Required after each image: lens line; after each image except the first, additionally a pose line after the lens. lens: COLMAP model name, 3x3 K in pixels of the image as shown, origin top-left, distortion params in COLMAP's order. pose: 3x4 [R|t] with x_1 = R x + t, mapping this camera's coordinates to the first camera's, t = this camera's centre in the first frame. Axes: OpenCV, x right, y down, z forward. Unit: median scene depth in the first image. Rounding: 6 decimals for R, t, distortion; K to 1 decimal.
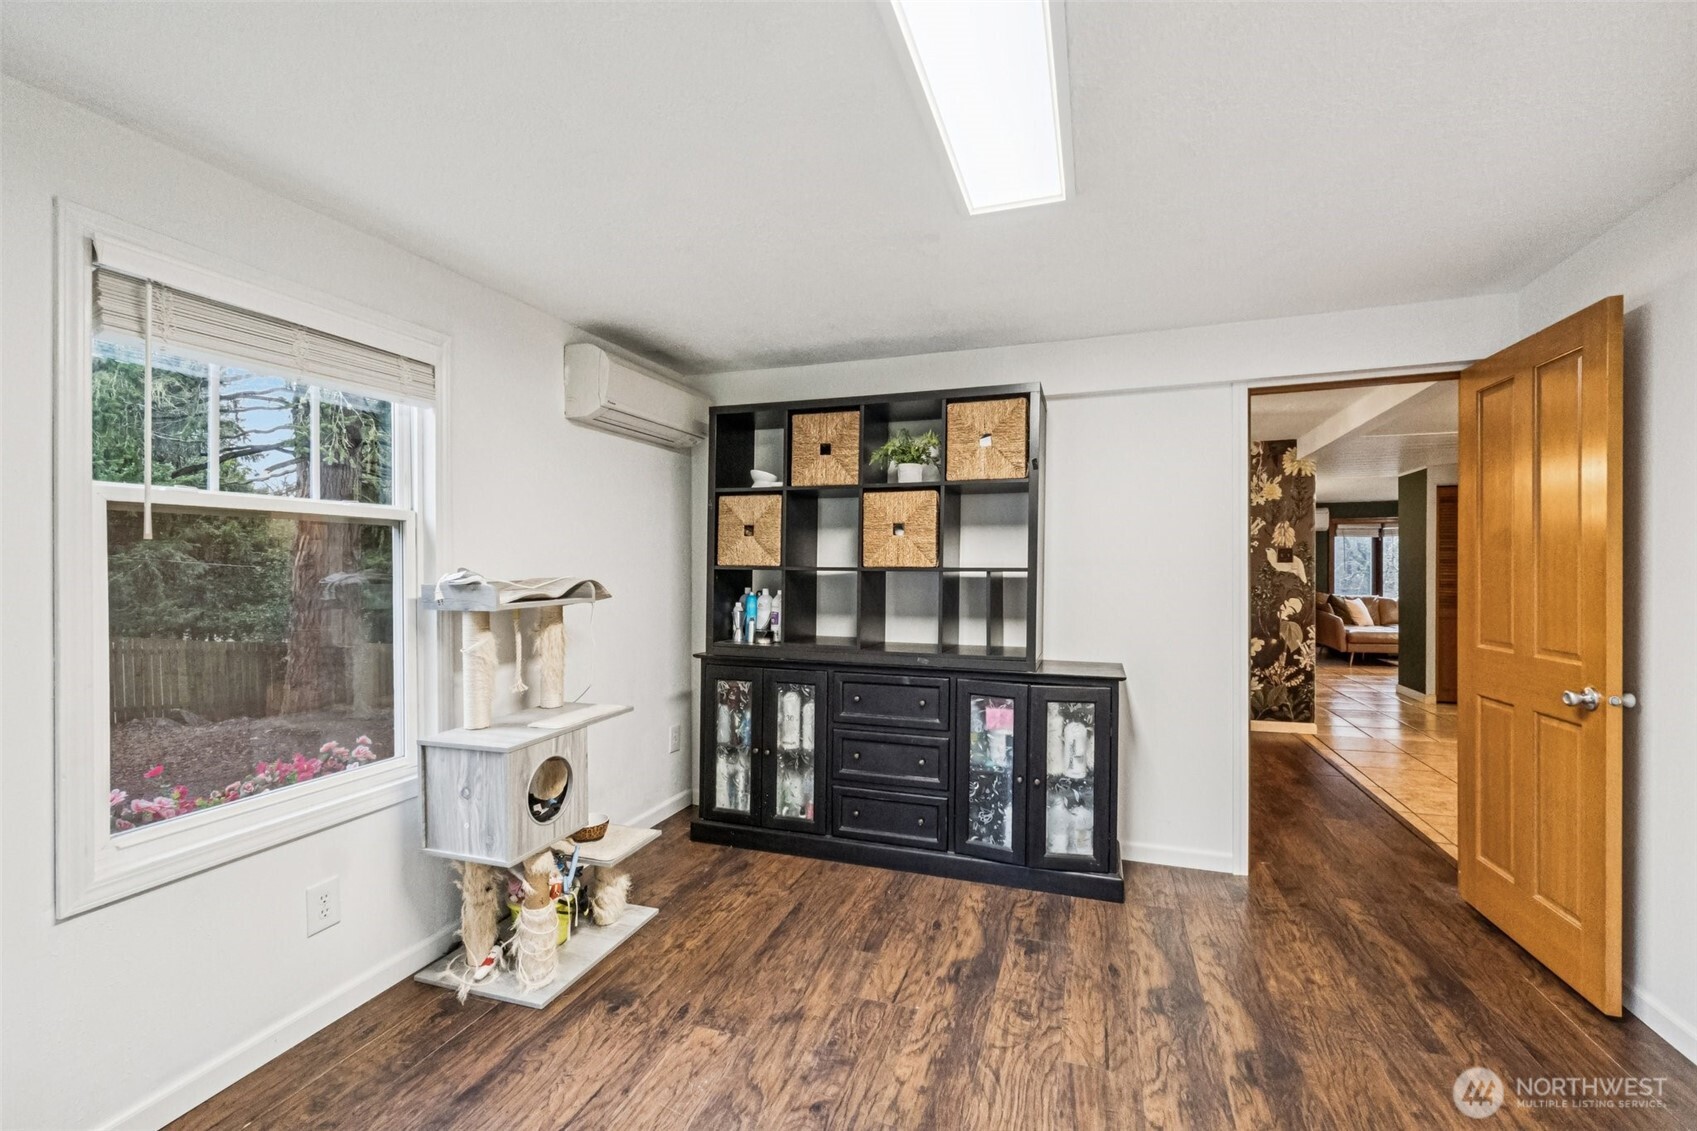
lens RADIAL K [[715.2, 0, 861.4], [0, 715.2, 579.2], [0, 0, 1]] dist [-0.002997, -0.000439]
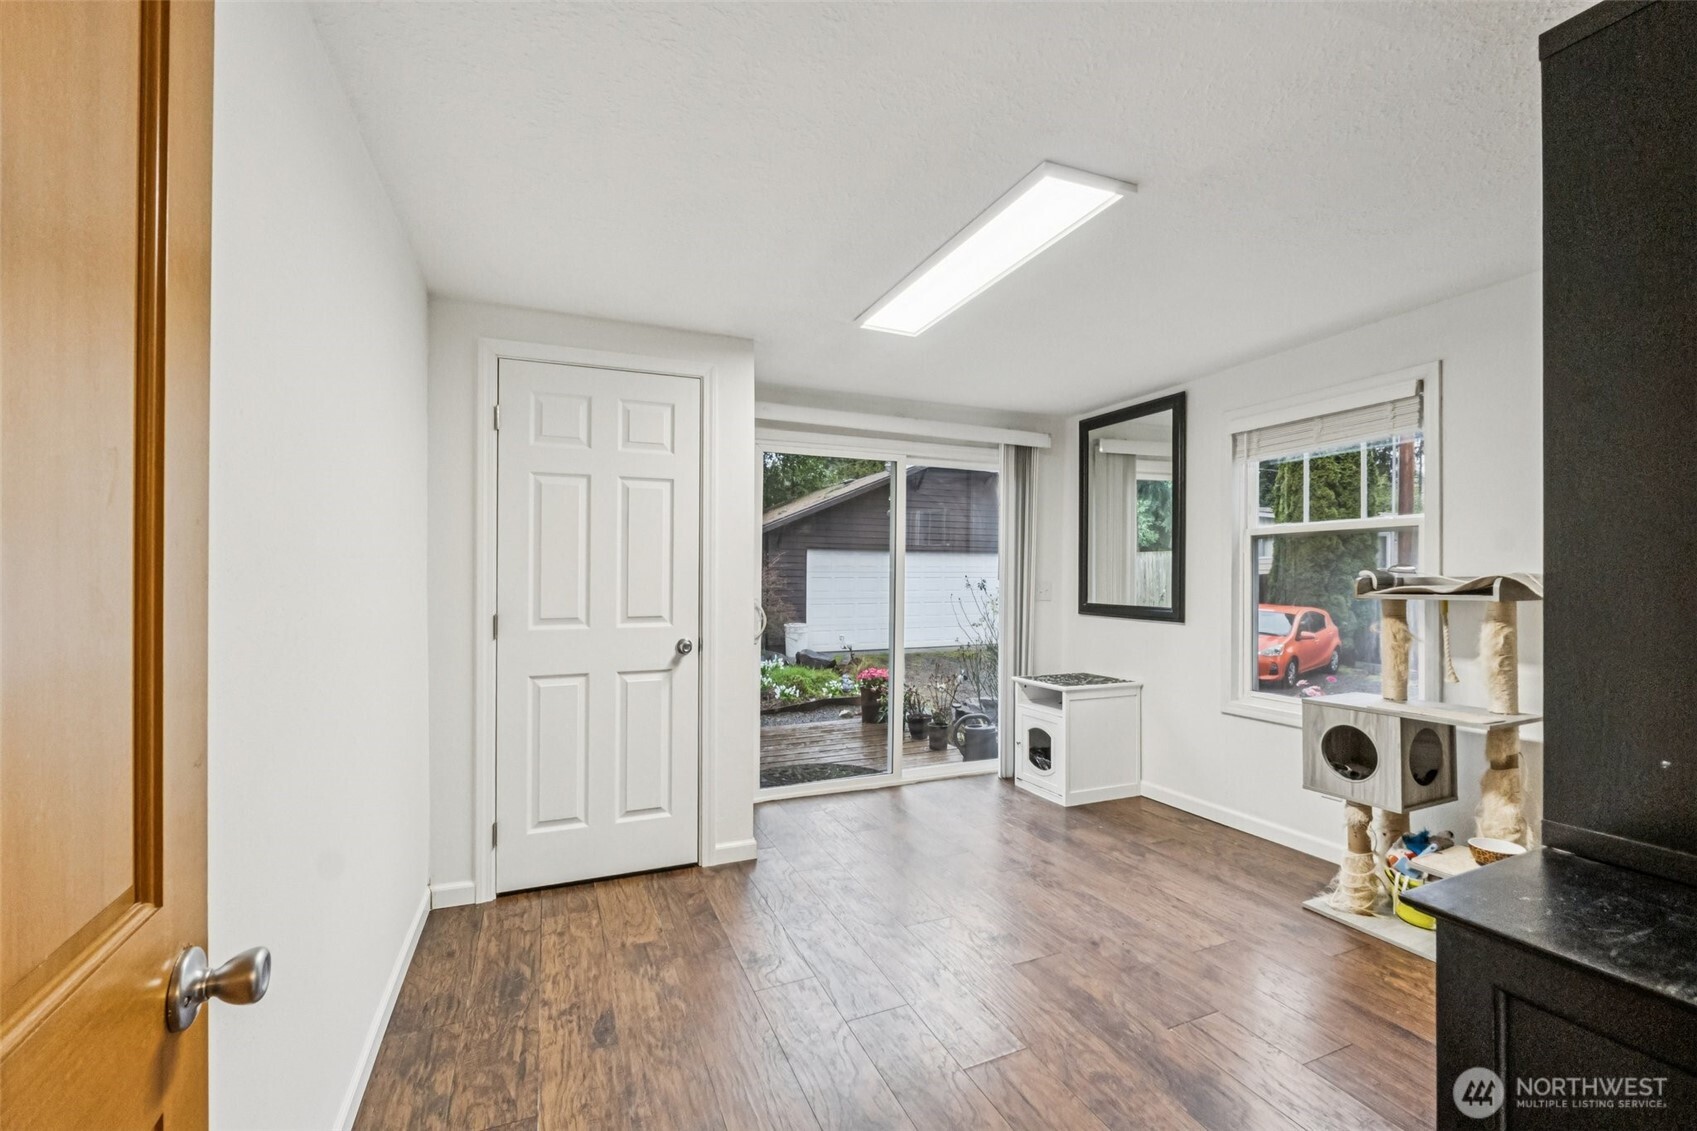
lens RADIAL K [[715.2, 0, 851.4], [0, 715.2, 565.7], [0, 0, 1]] dist [-0.002997, -0.000439]
pose [[-0.750722, 0.003144, -0.660611, 1.089057], [0.000178, 0.999990, 0.004556, -0.022182], [0.660618, 0.003303, -0.750715, 1.526947]]
